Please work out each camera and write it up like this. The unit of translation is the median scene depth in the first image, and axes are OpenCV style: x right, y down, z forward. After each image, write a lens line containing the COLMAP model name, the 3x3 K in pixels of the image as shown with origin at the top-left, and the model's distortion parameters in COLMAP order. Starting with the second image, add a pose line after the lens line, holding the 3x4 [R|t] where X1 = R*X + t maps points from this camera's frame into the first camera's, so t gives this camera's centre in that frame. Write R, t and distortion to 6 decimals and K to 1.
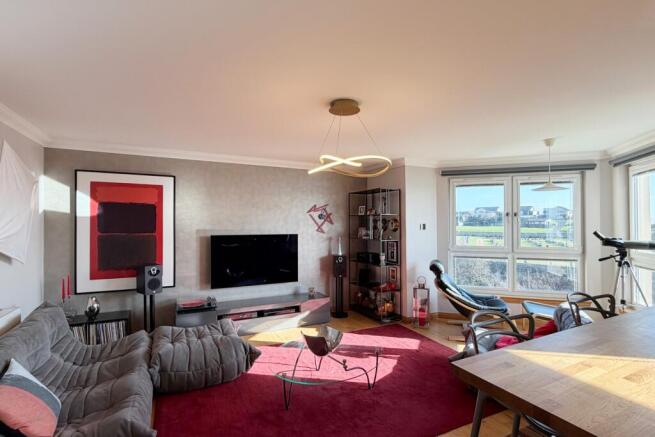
lens RADIAL K [[315.0, 0, 334.4], [0, 315.0, 224.3], [0, 0, 1]] dist [-0.002466, 0.003300]
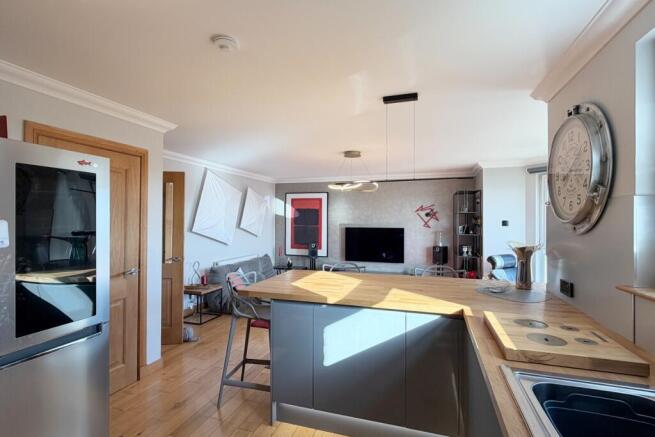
lens RADIAL K [[315.0, 0, 329.8], [0, 315.0, 215.0], [0, 0, 1]] dist [-0.002466, 0.003300]
pose [[0.712111, -0.009025, -0.702009, 0.699100], [-0.004209, 0.999845, -0.017123, 0.000325], [0.702054, 0.015149, 0.711962, -0.206091]]
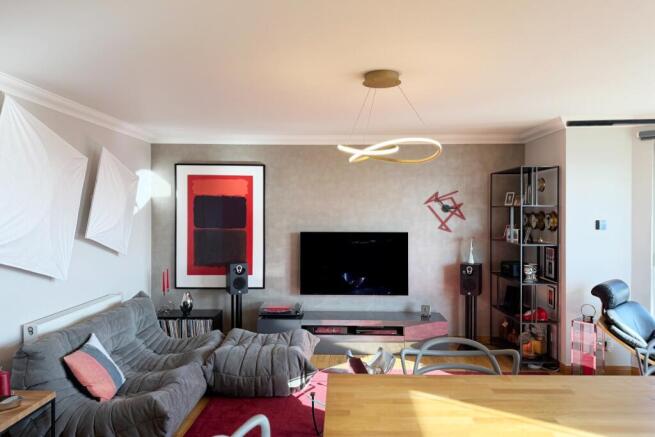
lens RADIAL K [[467.9, 0, 337.9], [0, 467.9, 215.0], [0, 0, 1]] dist [0.051504, -0.033826]
pose [[0.886996, 0.004416, -0.461755, 0.291474], [-0.002660, 0.999987, 0.004452, -0.016668], [0.461769, -0.002721, 0.886996, -0.079538]]
